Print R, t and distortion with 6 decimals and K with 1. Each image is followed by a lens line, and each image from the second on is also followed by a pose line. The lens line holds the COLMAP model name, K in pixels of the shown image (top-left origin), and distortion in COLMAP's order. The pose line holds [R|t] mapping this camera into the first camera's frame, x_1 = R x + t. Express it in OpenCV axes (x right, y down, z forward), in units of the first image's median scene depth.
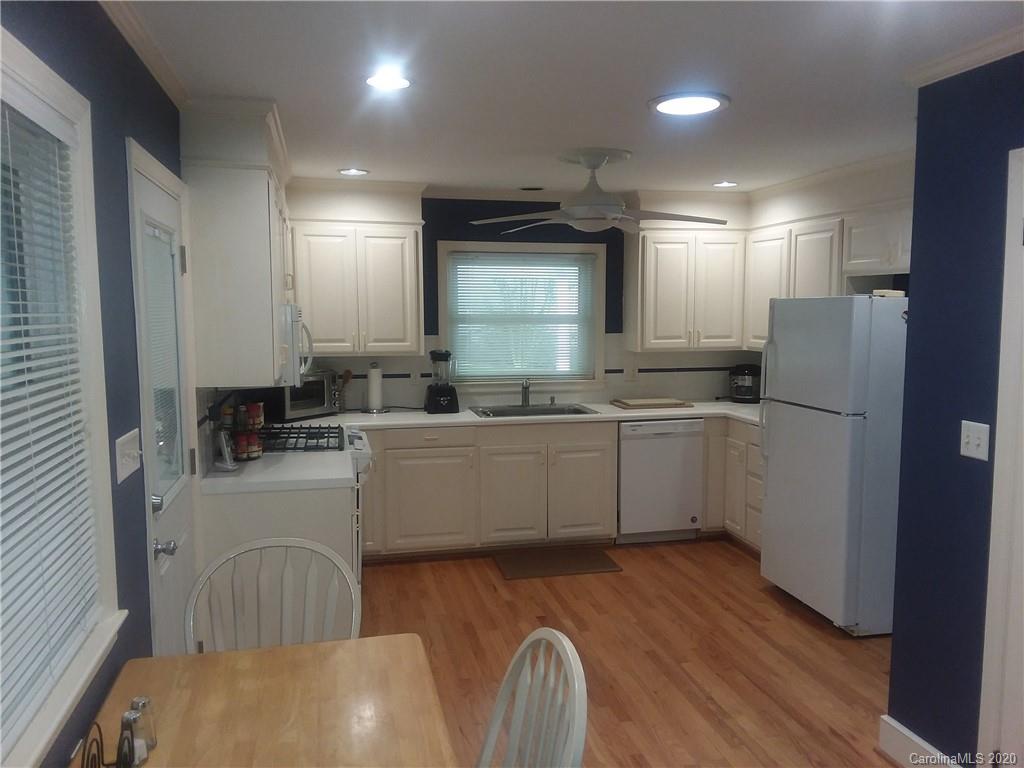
lens RADIAL K [[806.9, 0, 512.0], [0, 806.9, 384.0], [0, 0, 1]] dist [0.000666, -0.001079]
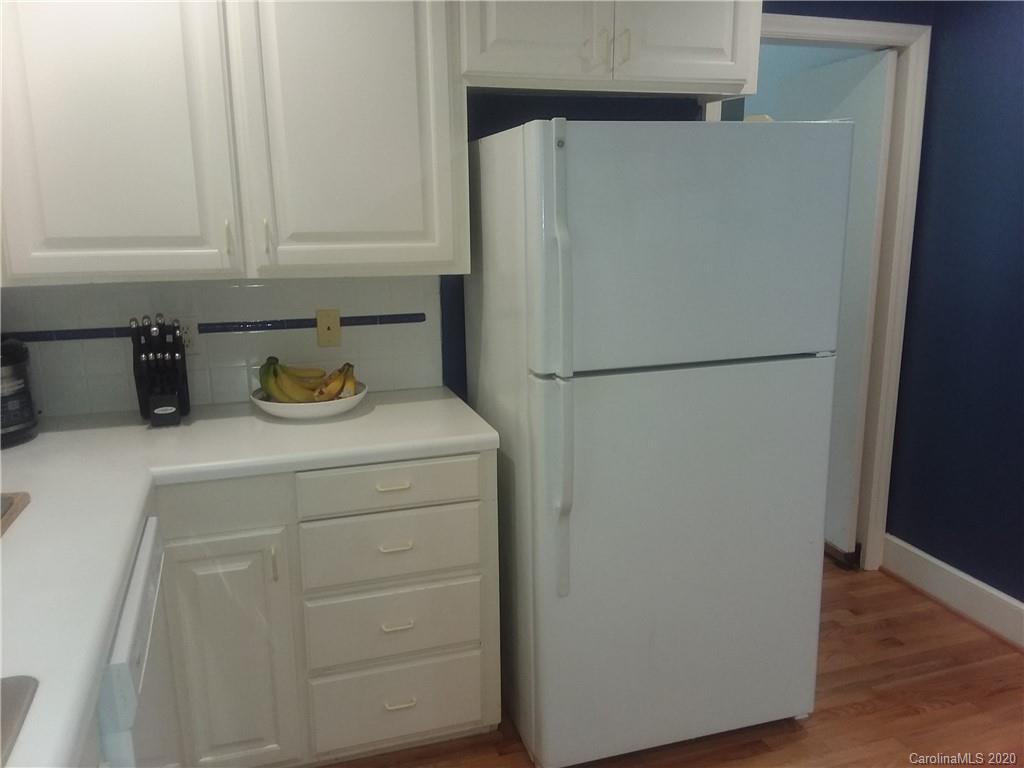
lens RADIAL K [[806.9, 0, 512.0], [0, 806.9, 384.0], [0, 0, 1]] dist [0.000666, -0.001079]
pose [[0.996333, -0.029464, 0.080326, 0.360310], [0.020442, 0.993619, 0.110917, -0.030952], [-0.083082, -0.108868, 0.990578, 0.619137]]
